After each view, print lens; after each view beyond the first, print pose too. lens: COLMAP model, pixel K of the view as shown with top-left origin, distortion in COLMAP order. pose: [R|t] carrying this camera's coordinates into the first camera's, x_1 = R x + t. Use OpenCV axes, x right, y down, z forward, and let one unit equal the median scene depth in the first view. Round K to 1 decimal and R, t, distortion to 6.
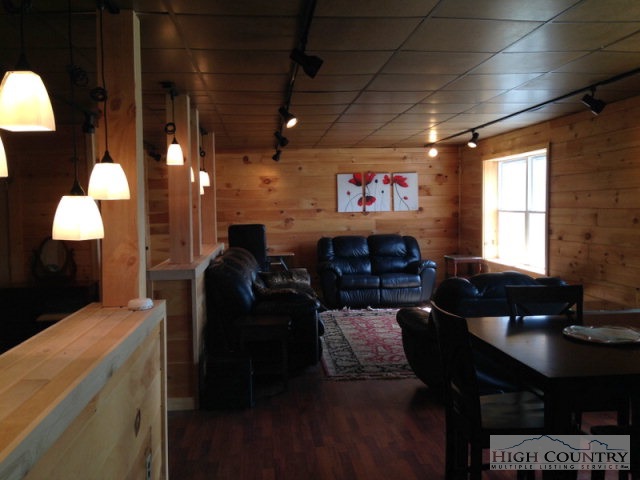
lens RADIAL K [[590.3, 0, 315.0], [0, 590.3, 238.4], [0, 0, 1]] dist [0.081293, -0.084500]
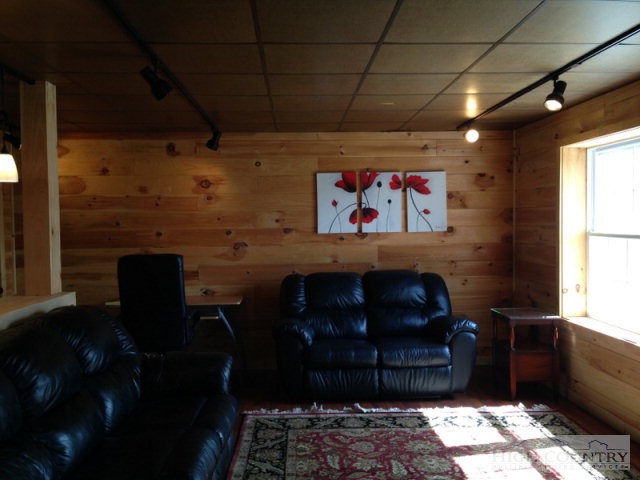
lens RADIAL K [[590.3, 0, 315.0], [0, 590.3, 238.4], [0, 0, 1]] dist [0.081293, -0.084500]
pose [[0.998657, 0.007430, -0.051279, 0.069220], [-0.008892, 0.999558, -0.028353, -0.021523], [0.051045, 0.028770, 0.998282, 0.377859]]
